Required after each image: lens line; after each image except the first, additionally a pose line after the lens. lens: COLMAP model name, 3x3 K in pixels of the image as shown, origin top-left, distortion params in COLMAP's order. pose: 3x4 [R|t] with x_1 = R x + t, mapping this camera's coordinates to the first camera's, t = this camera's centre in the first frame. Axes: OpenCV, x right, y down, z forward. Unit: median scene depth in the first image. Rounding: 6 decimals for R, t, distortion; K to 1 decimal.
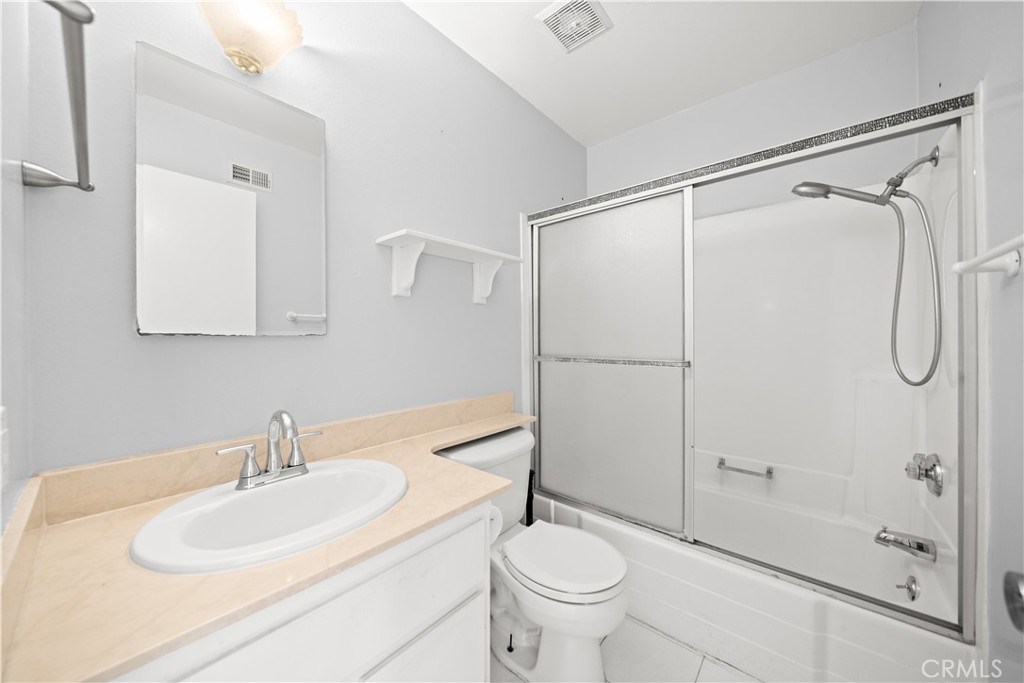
lens RADIAL K [[361.1, 0, 511.1], [0, 361.1, 340.6], [0, 0, 1]] dist [-0.005410, -0.000697]
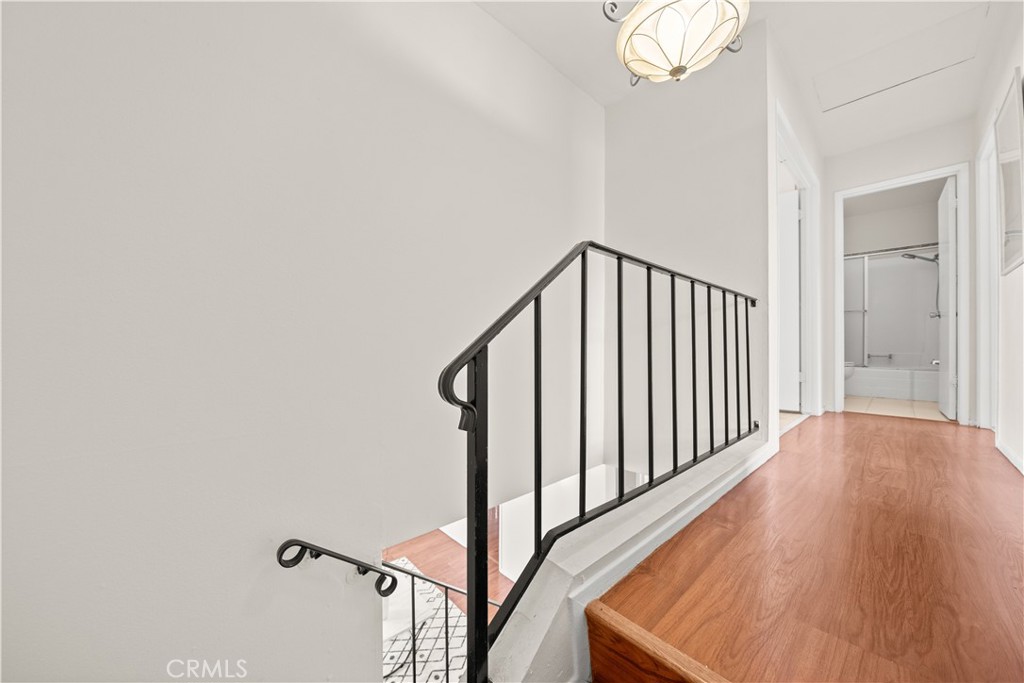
lens RADIAL K [[361.1, 0, 512.0], [0, 361.1, 342.1], [0, 0, 1]] dist [-0.005410, -0.000697]
pose [[0.992082, 0.007890, -0.125343, -2.302363], [-0.008698, 0.999945, -0.005898, 0.399923], [0.125289, 0.006942, 0.992096, -2.648060]]
